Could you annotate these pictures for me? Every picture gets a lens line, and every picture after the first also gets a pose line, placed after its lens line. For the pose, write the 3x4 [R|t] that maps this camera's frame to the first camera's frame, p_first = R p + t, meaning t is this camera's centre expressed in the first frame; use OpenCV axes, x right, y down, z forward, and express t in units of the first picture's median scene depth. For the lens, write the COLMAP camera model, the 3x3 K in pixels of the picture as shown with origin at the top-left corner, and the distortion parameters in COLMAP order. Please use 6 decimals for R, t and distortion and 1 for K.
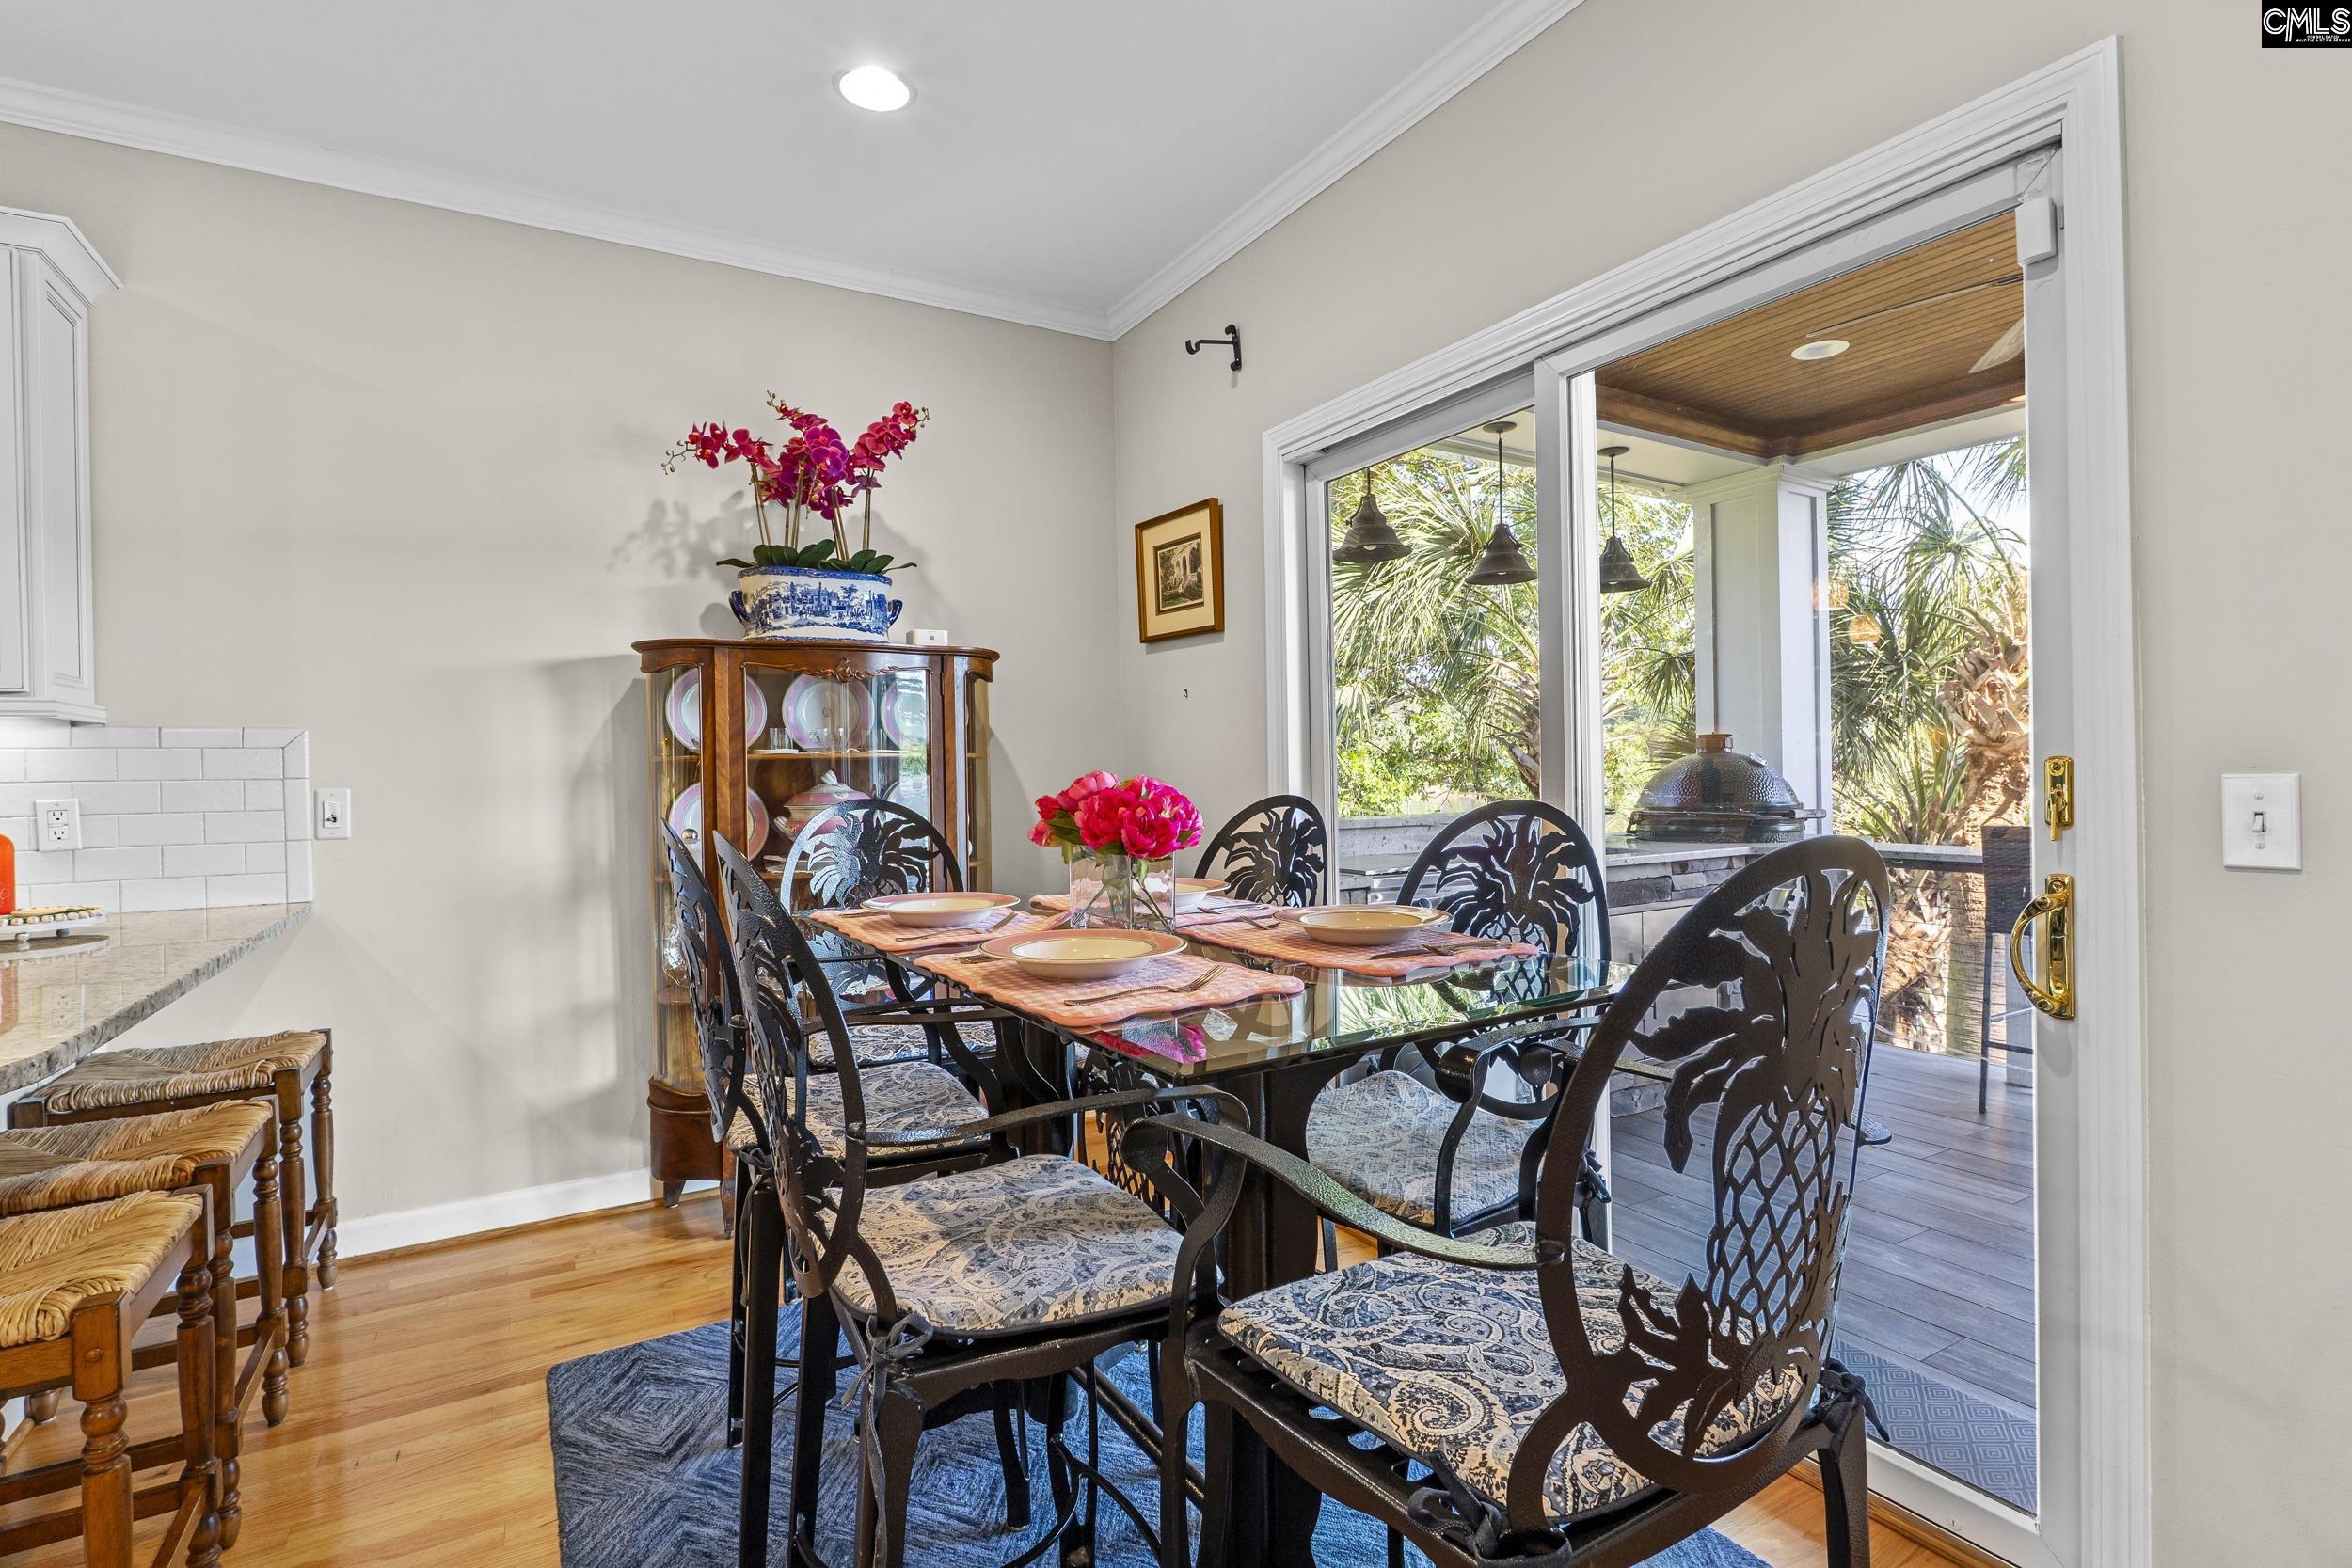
lens RADIAL K [[1083.9, 0, 1182.9], [0, 1083.9, 779.6], [0, 0, 1]] dist [-0.008429, 0.000518]
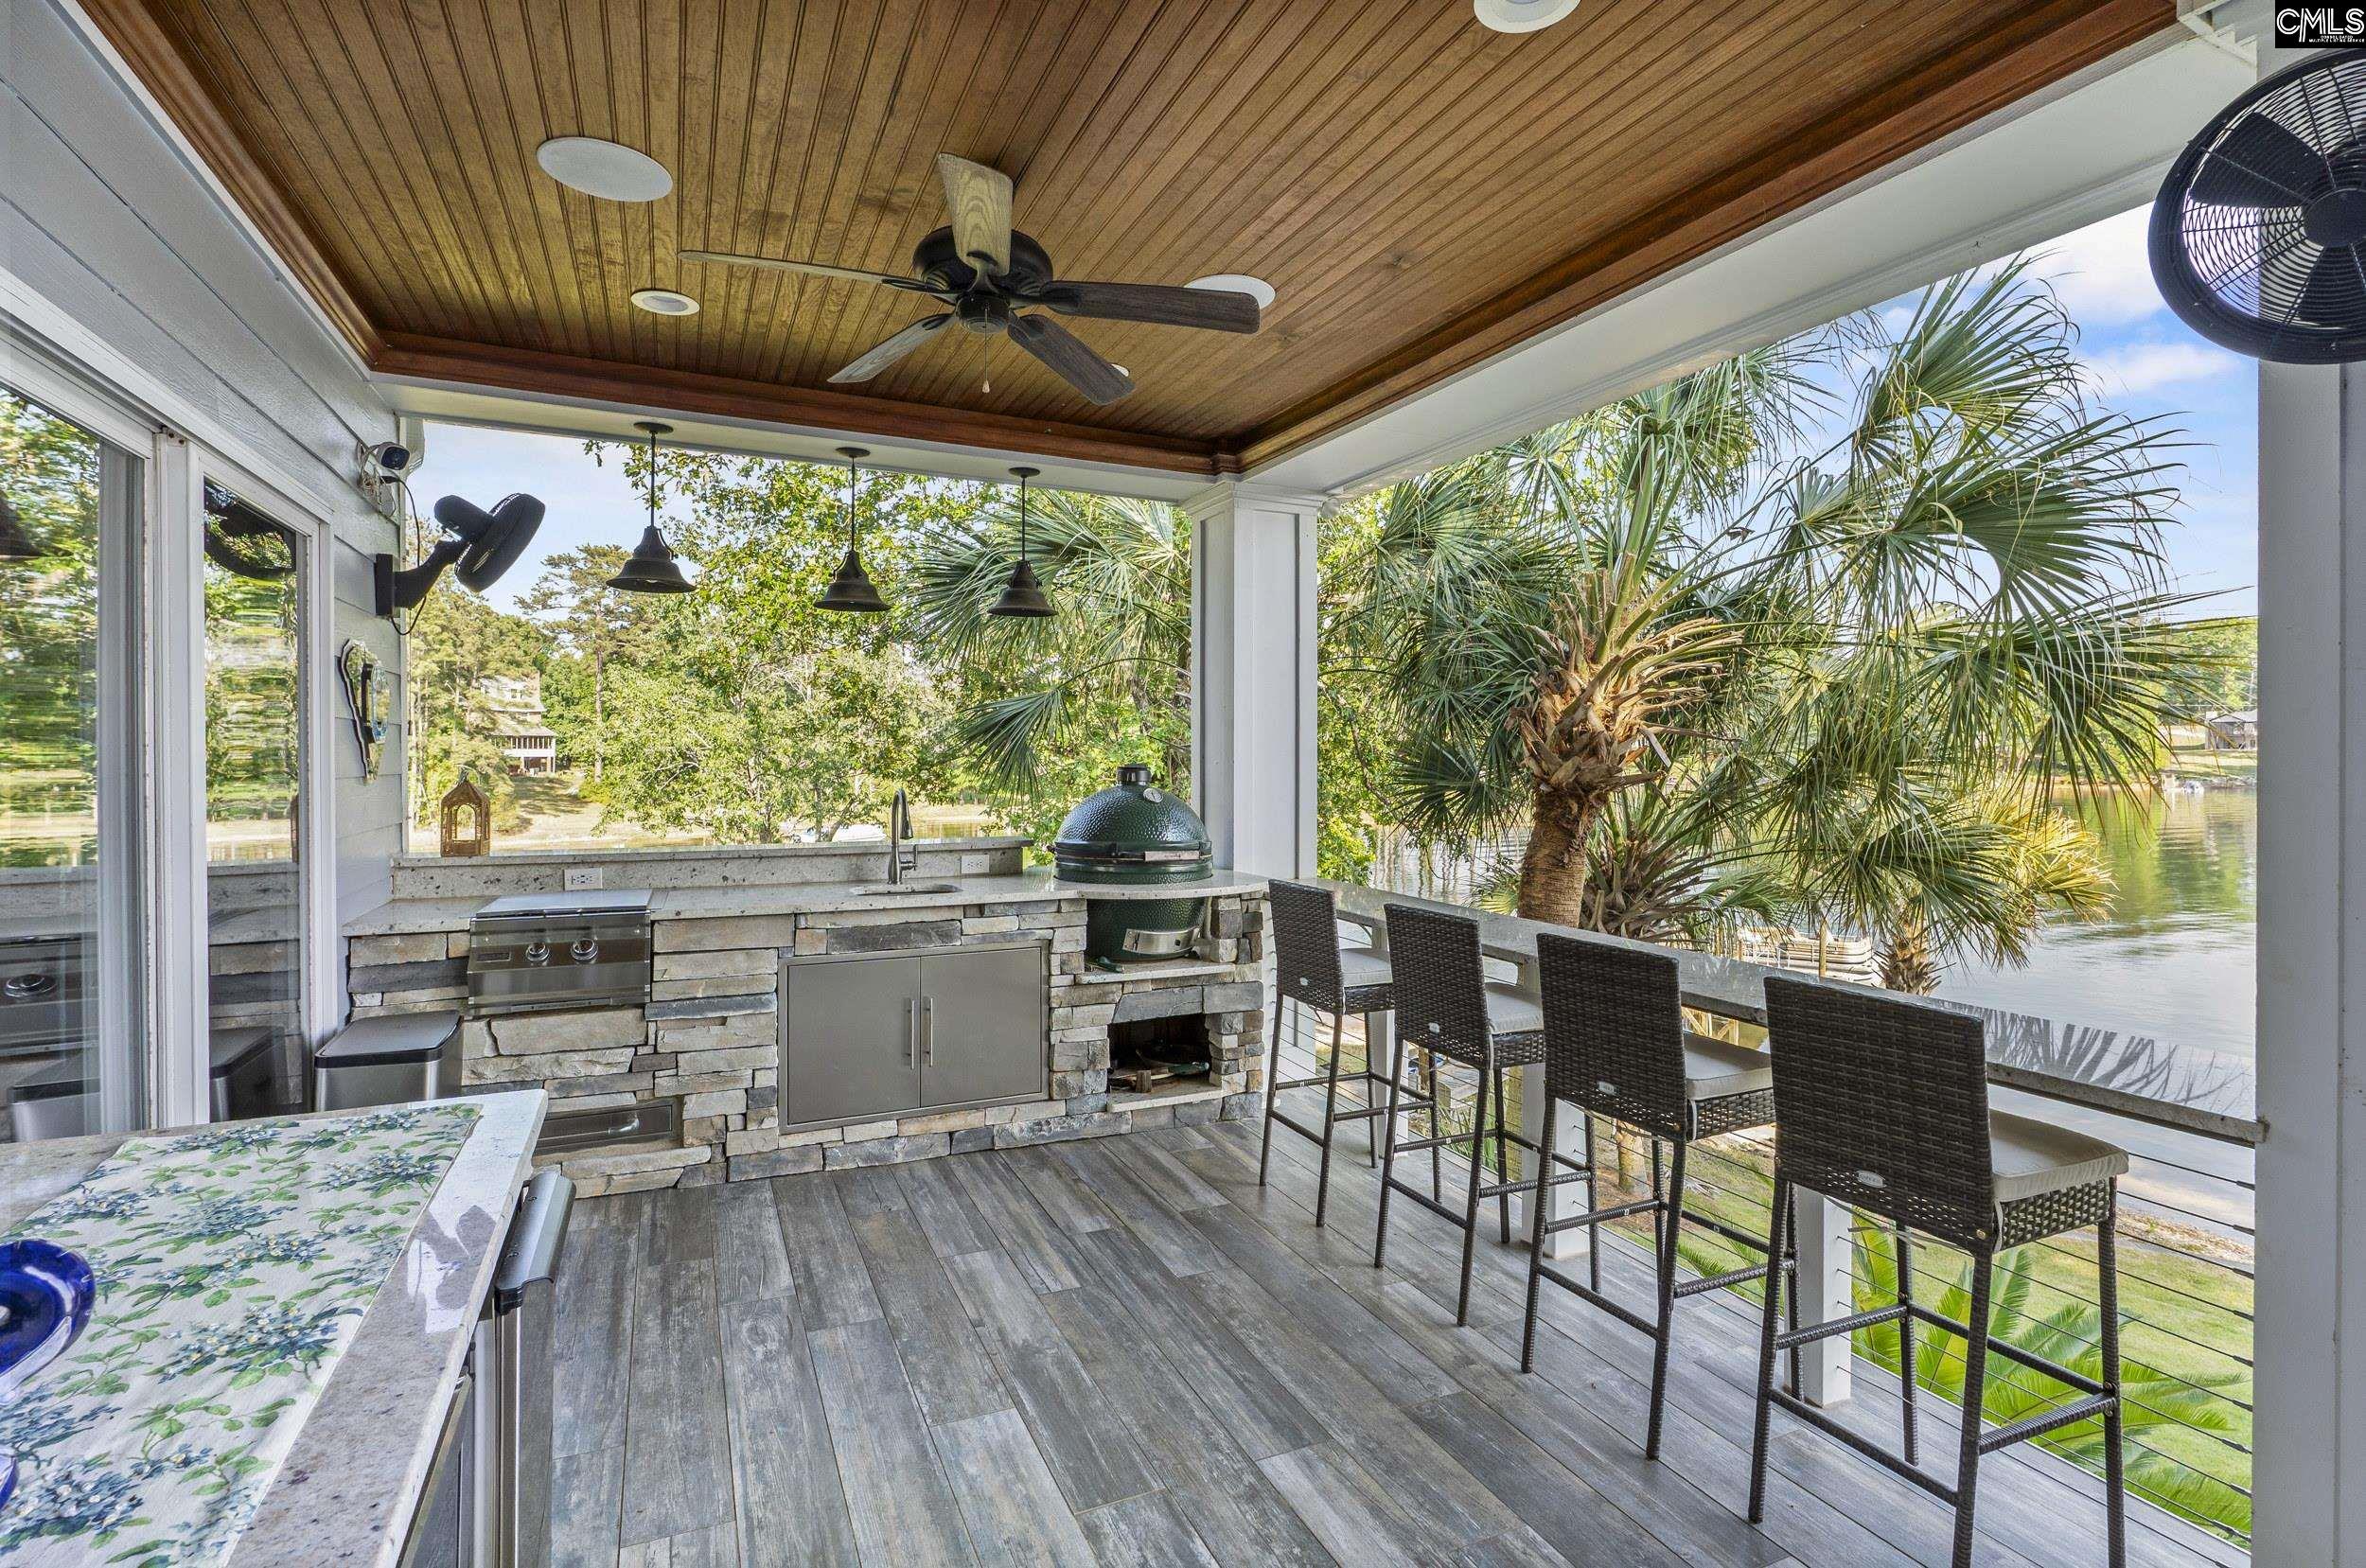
lens RADIAL K [[1090.4, 0, 1177.5], [0, 1090.4, 766.9], [0, 0, 1]] dist [-0.008429, 0.000518]
pose [[0.993678, 0.021284, -0.110229, 0.626705], [-0.020241, 0.999739, 0.010569, -0.051877], [0.110425, -0.008271, 0.993850, 0.044643]]
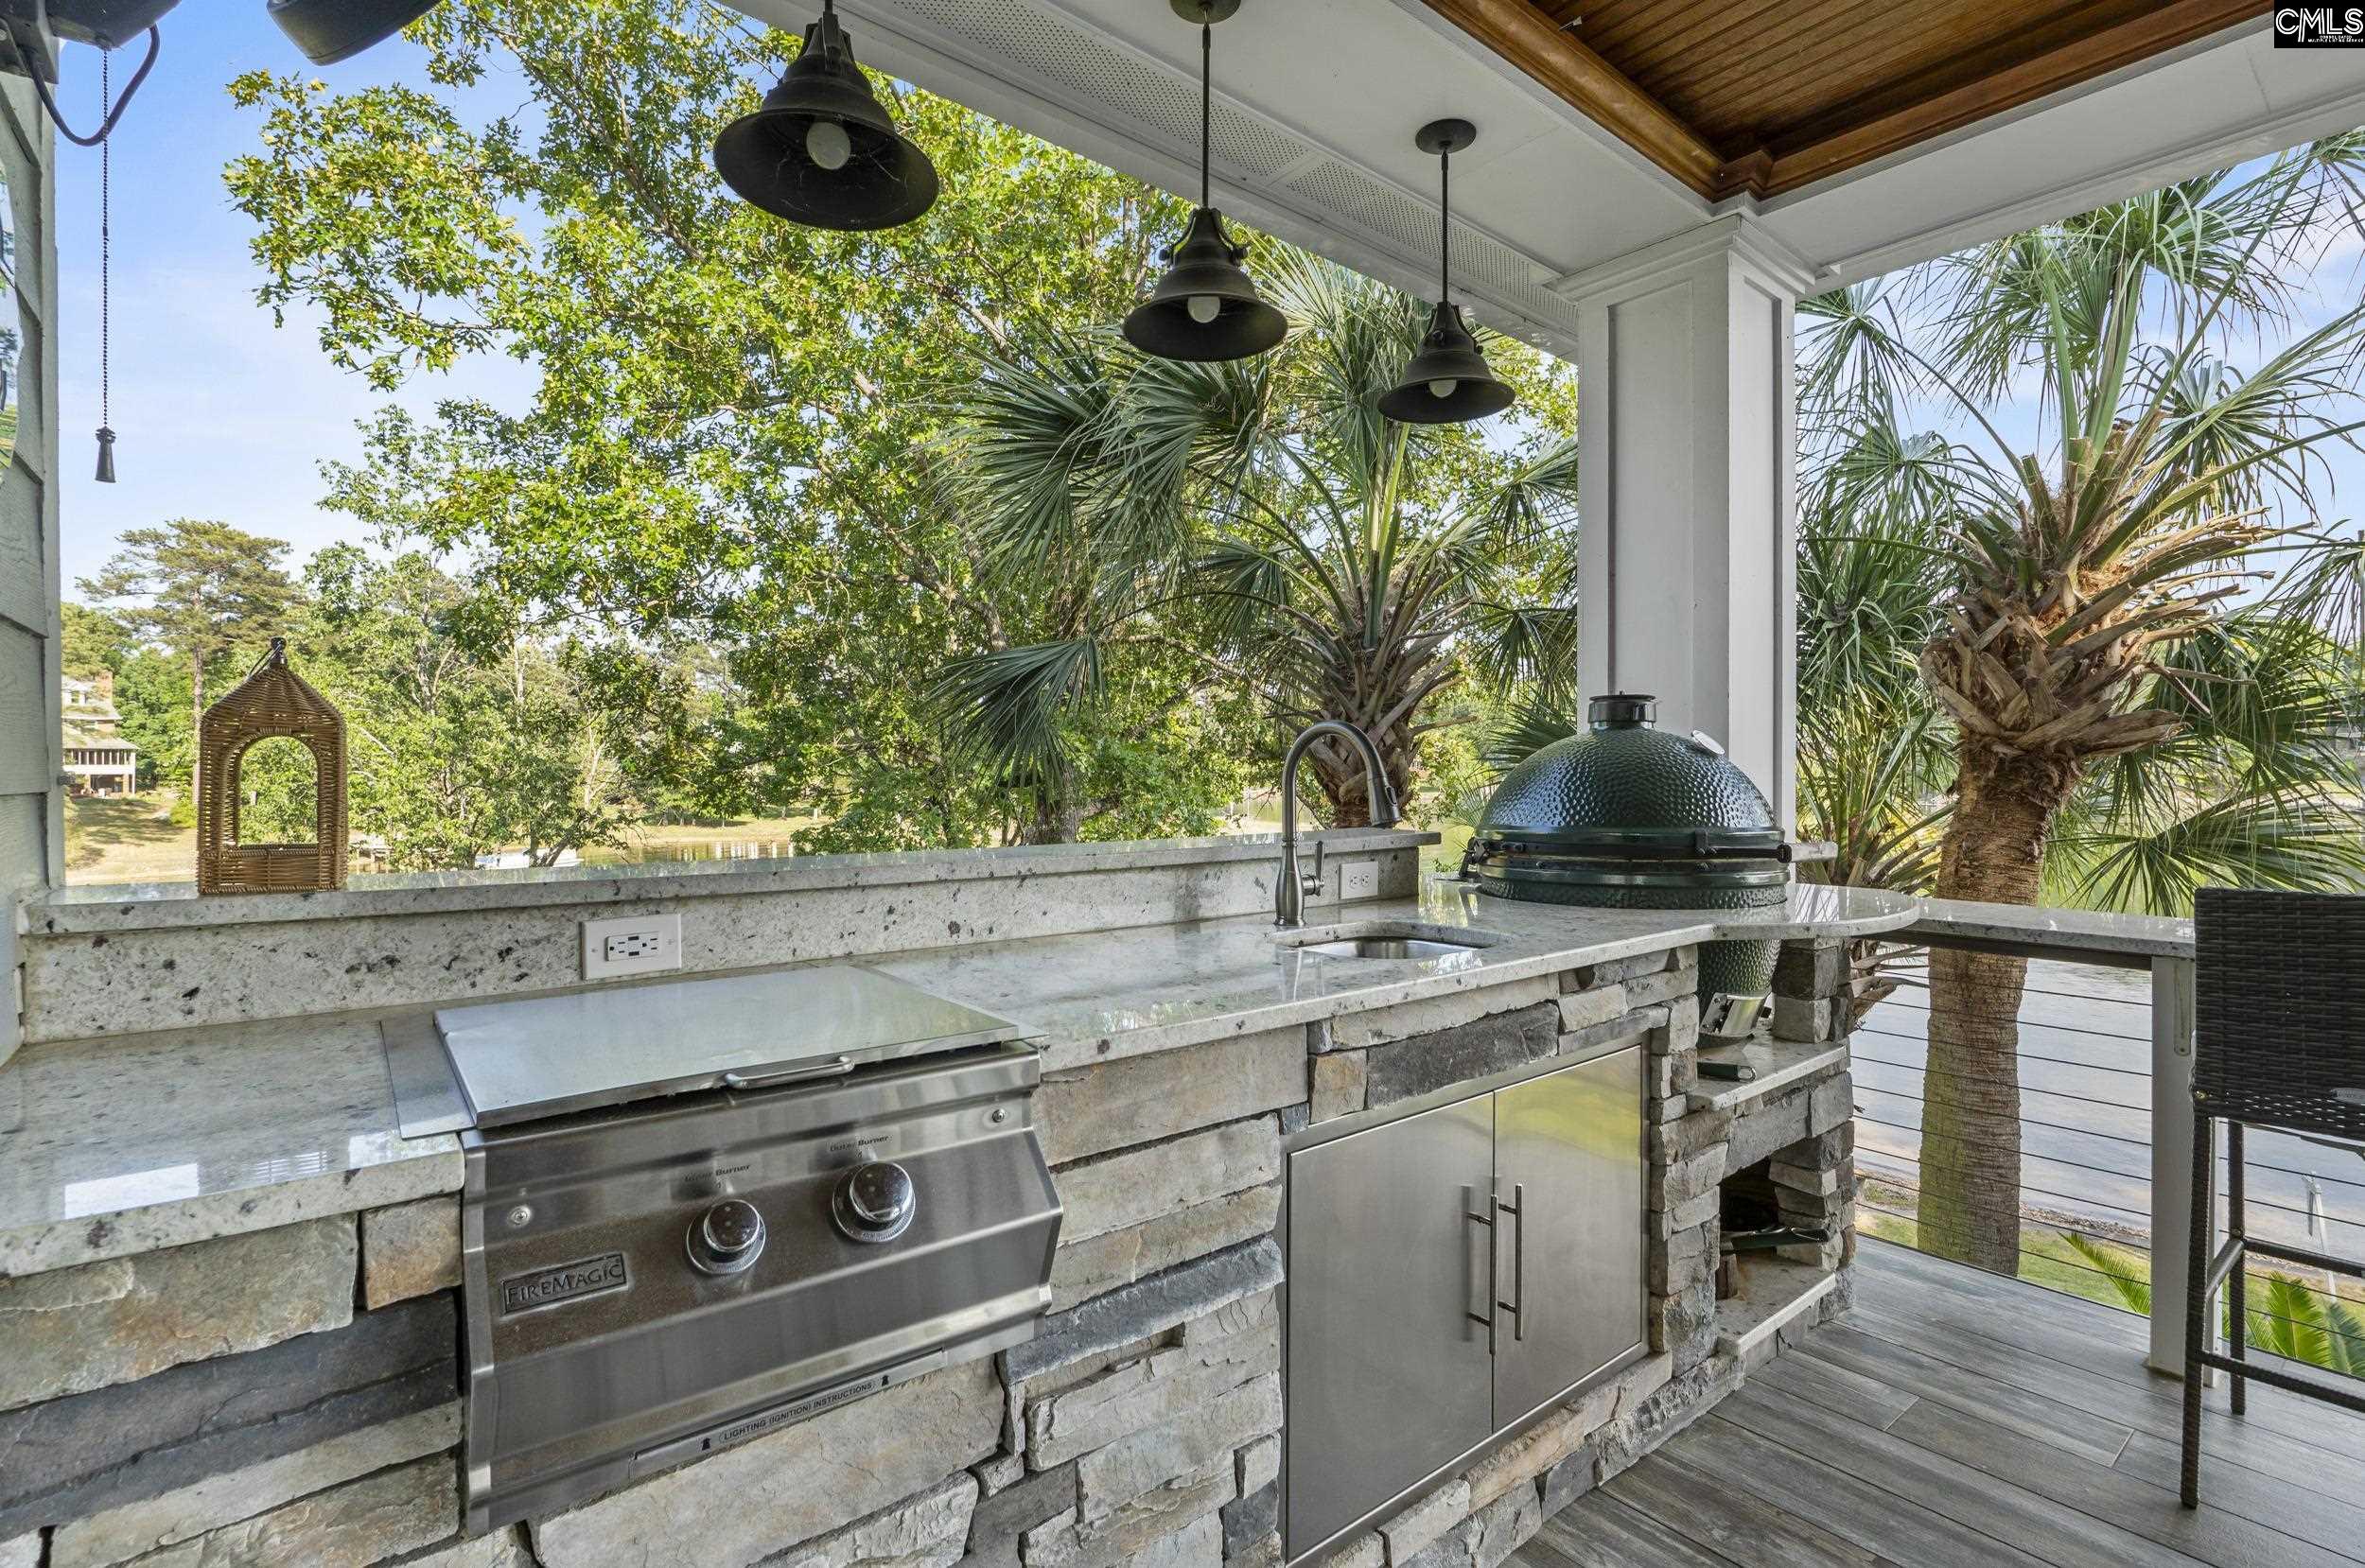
lens RADIAL K [[1089.8, 0, 1173.2], [0, 1089.8, 779.9], [0, 0, 1]] dist [-0.008429, 0.000518]
pose [[0.990709, 0.016239, 0.135025, 0.198194], [-0.016864, 0.999852, 0.003485, 0.001138], [-0.134948, -0.005730, 0.990836, 0.491498]]
